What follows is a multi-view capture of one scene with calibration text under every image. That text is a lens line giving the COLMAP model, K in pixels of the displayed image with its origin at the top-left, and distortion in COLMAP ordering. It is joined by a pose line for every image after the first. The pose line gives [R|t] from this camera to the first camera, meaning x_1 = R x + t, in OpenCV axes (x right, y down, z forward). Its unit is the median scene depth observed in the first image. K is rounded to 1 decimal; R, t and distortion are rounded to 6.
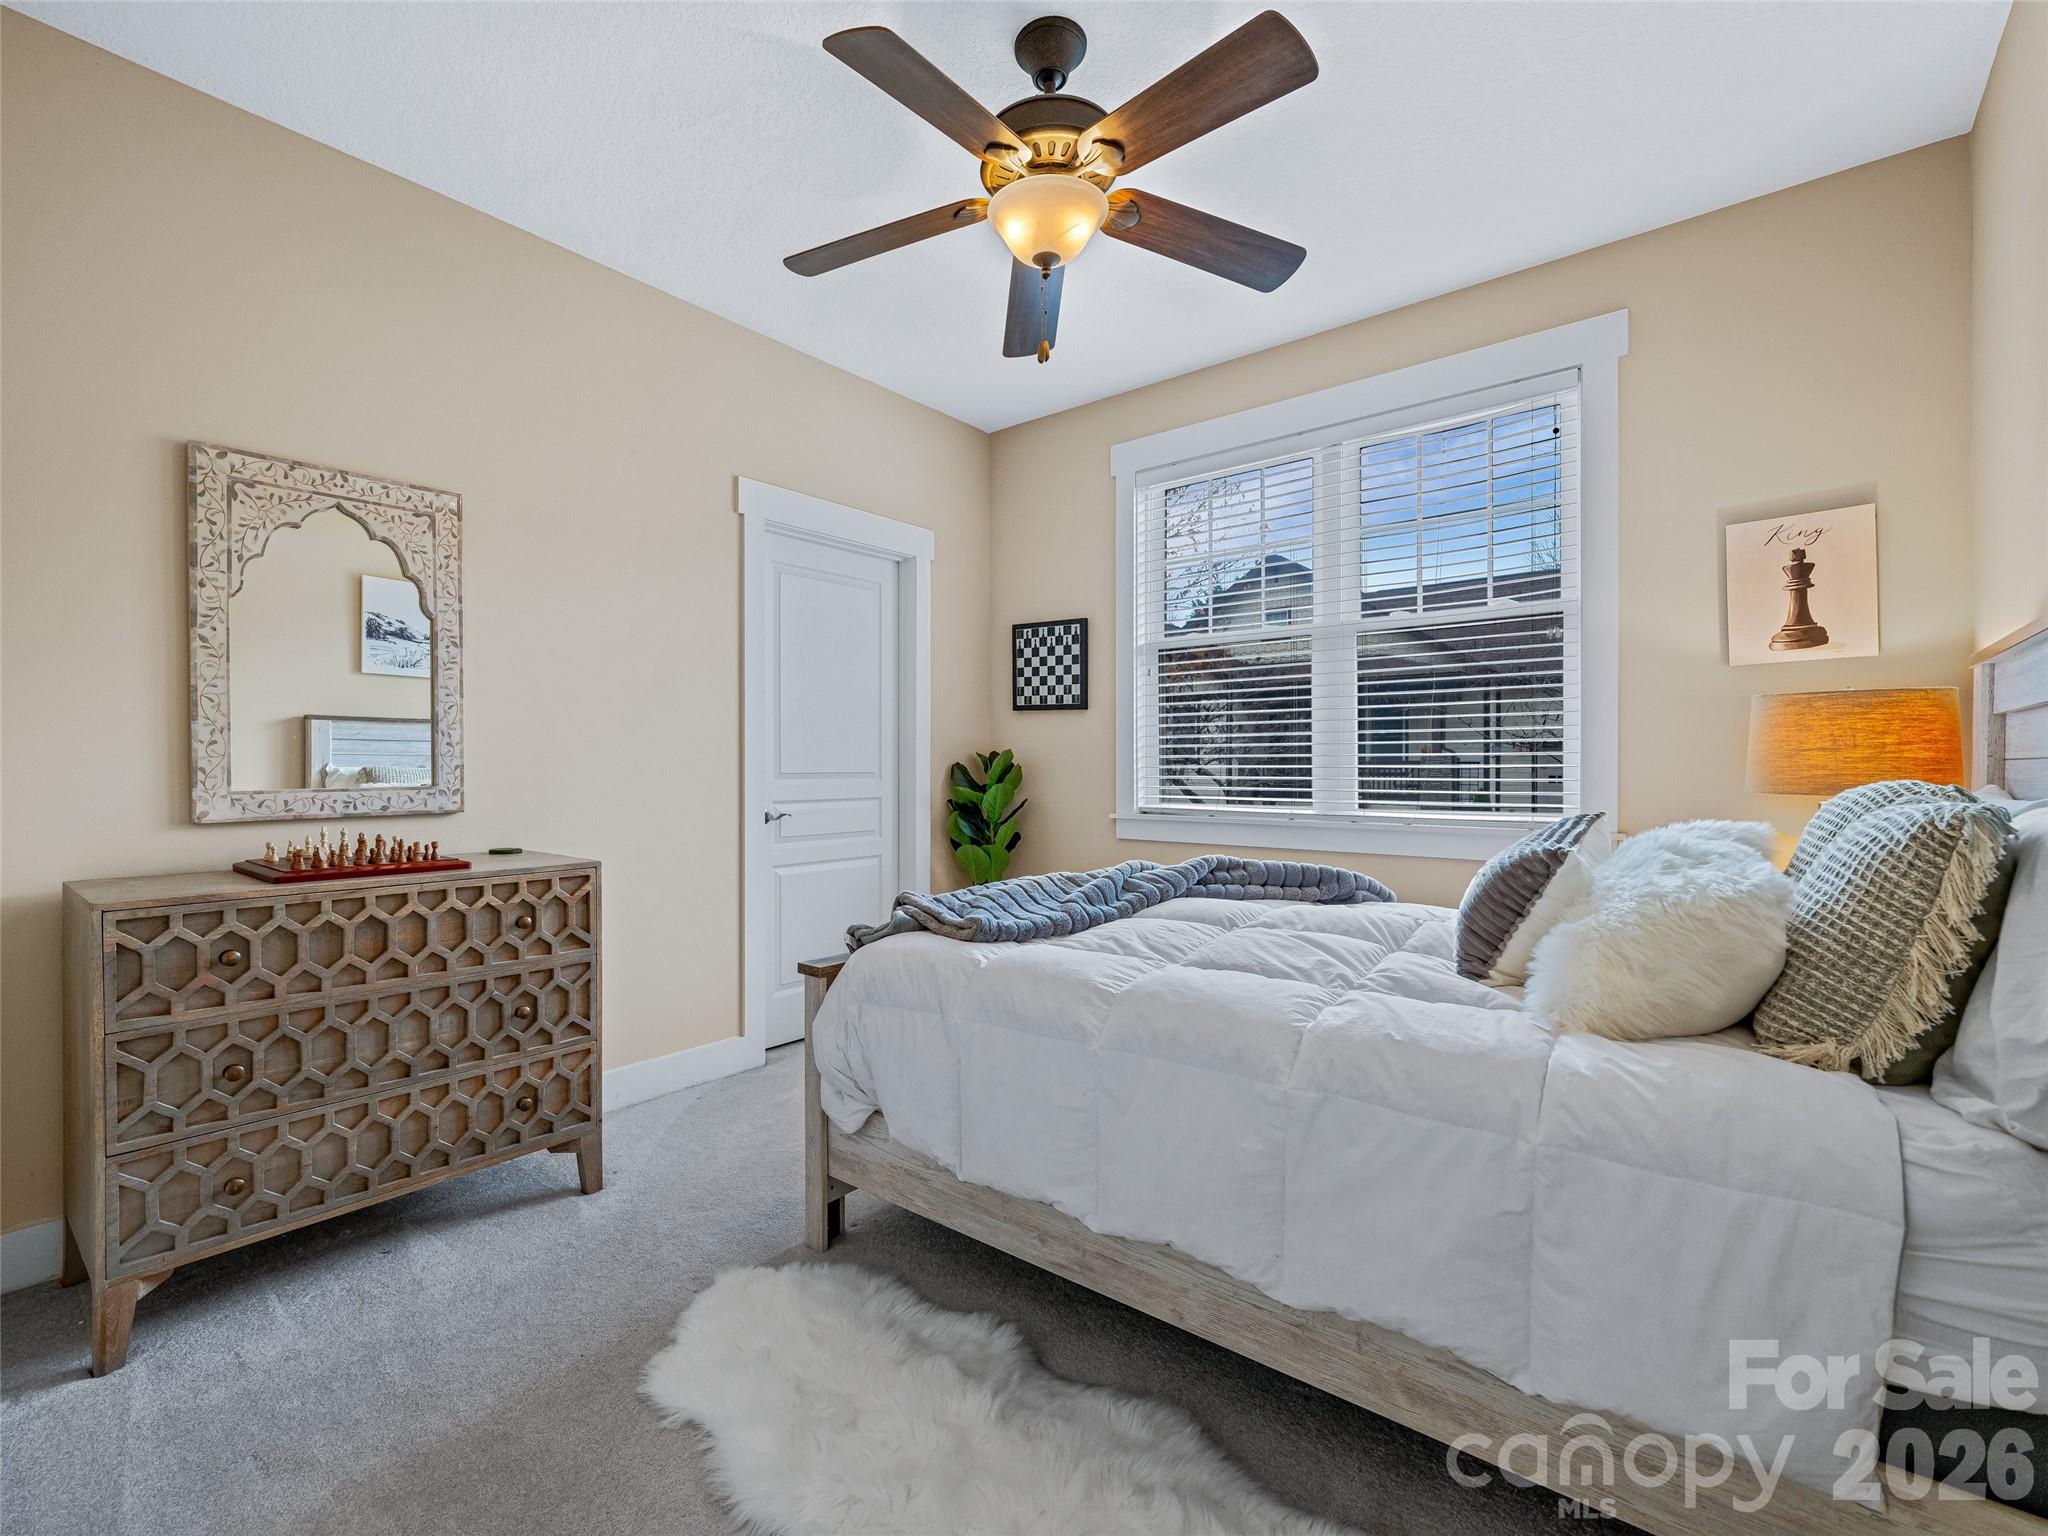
lens RADIAL K [[915.8, 0, 1017.7], [0, 915.8, 767.6], [0, 0, 1]] dist [-0.000784, -0.000633]
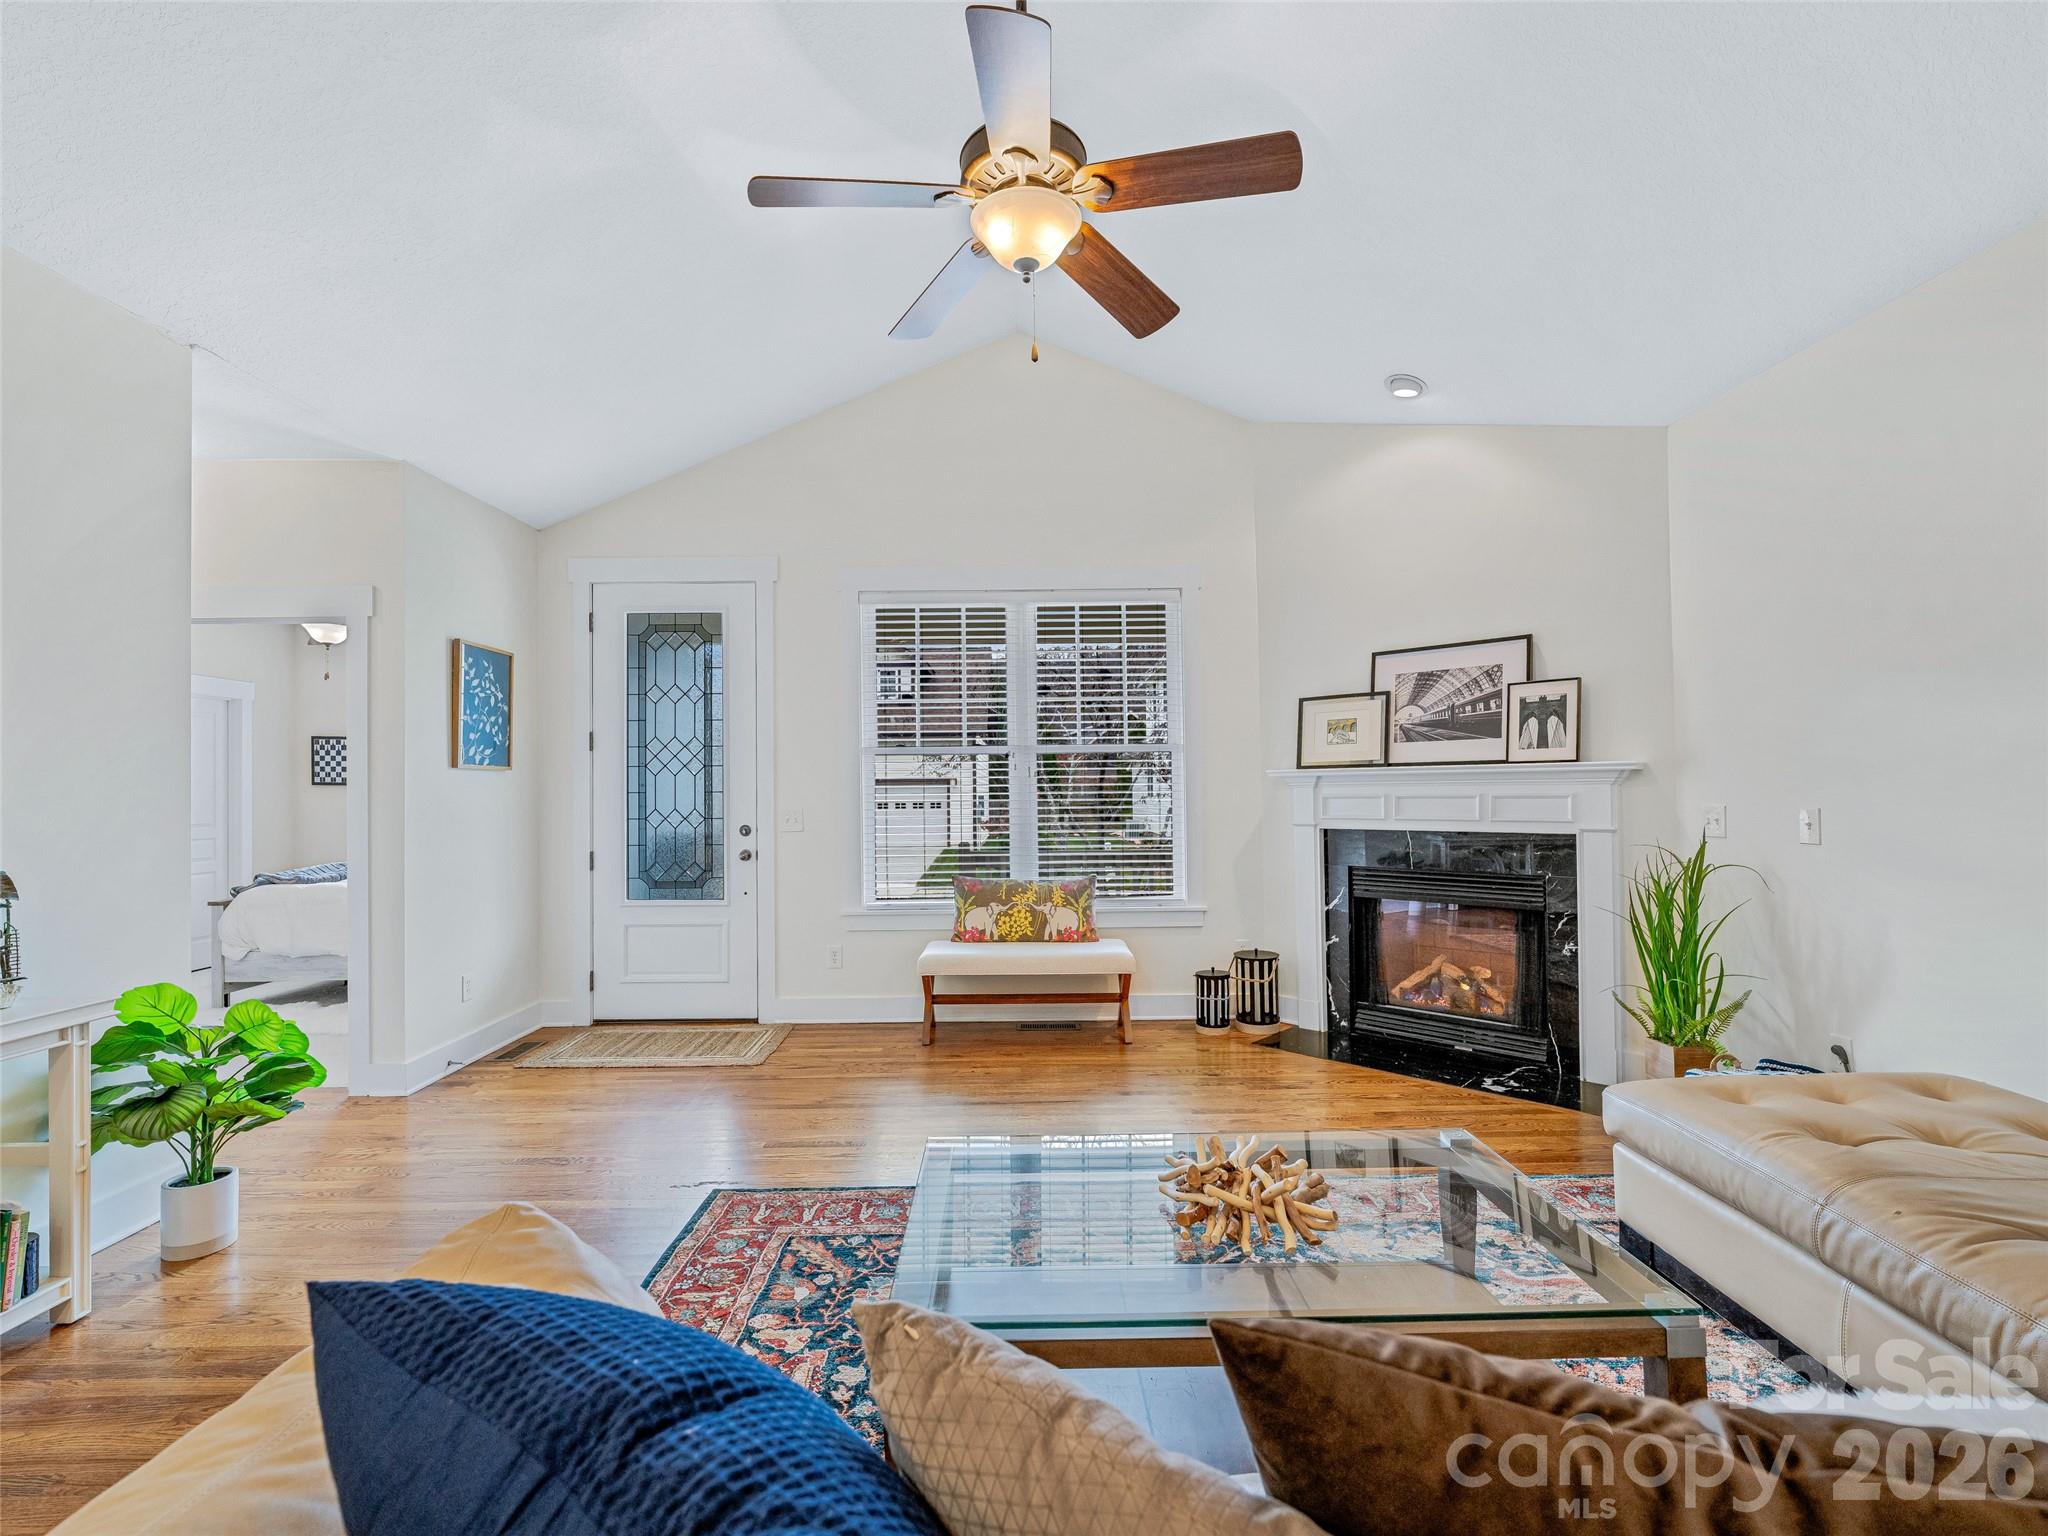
lens RADIAL K [[915.8, 0, 1023.2], [0, 915.8, 777.9], [0, 0, 1]] dist [-0.000784, -0.000633]
pose [[0.789490, 0.003815, 0.613752, -0.005021], [0.008942, 0.999803, -0.017716, -0.033871], [-0.613699, 0.019475, 0.789300, -1.231341]]
